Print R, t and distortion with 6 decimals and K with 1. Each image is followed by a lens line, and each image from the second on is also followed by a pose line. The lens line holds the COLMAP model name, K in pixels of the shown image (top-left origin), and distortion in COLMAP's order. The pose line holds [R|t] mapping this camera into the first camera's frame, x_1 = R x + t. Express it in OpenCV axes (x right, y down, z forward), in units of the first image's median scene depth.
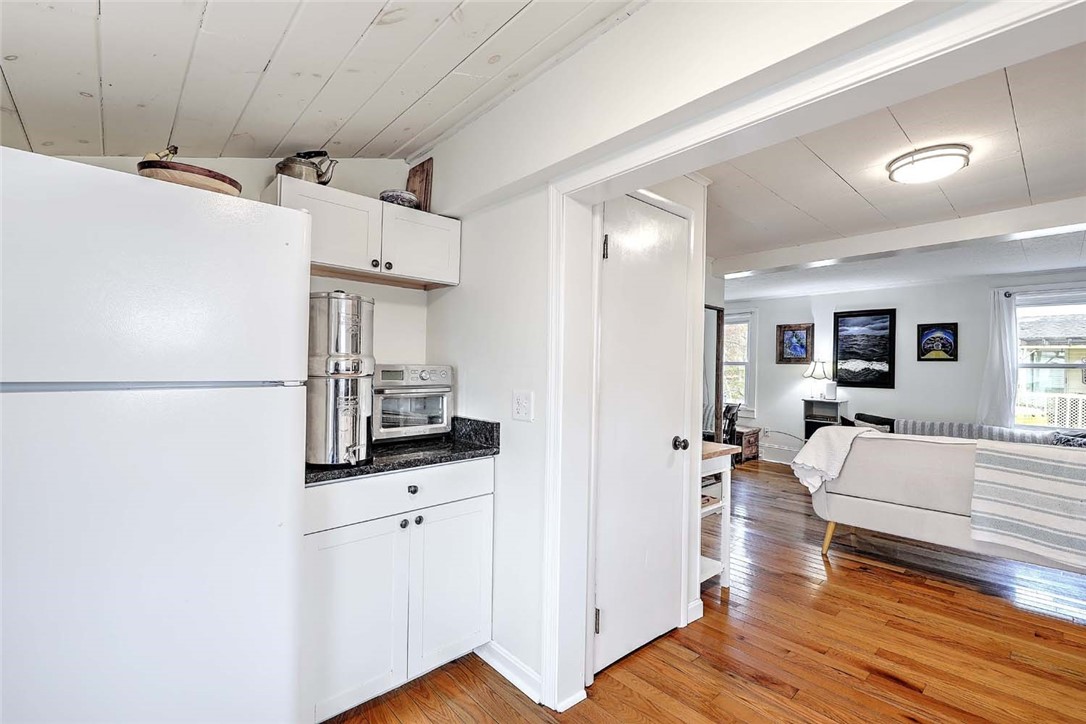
lens RADIAL K [[470.7, 0, 543.5], [0, 470.7, 364.6], [0, 0, 1]] dist [0.005012, -0.000238]
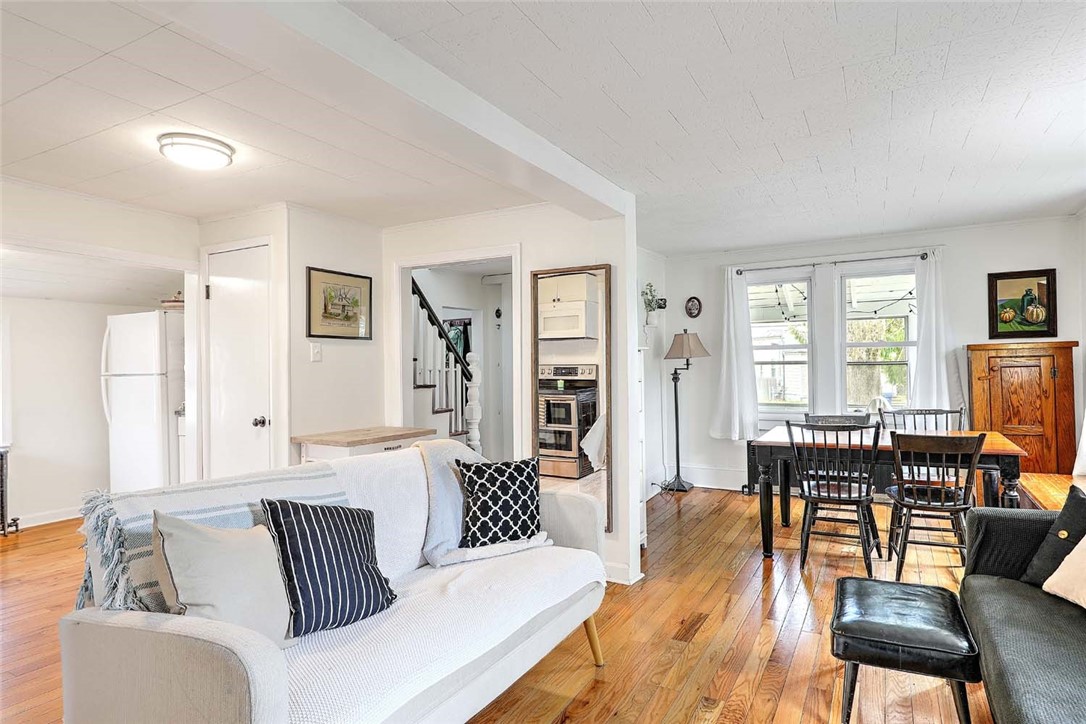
lens RADIAL K [[614.9, 0, 548.9], [0, 614.9, 363.7], [0, 0, 1]] dist [0.014026, -0.005293]
pose [[0.314719, -0.025123, -0.948852, 0.958294], [0.023110, 0.999556, -0.018800, 0.026070], [0.948904, -0.016011, 0.315160, 0.544679]]
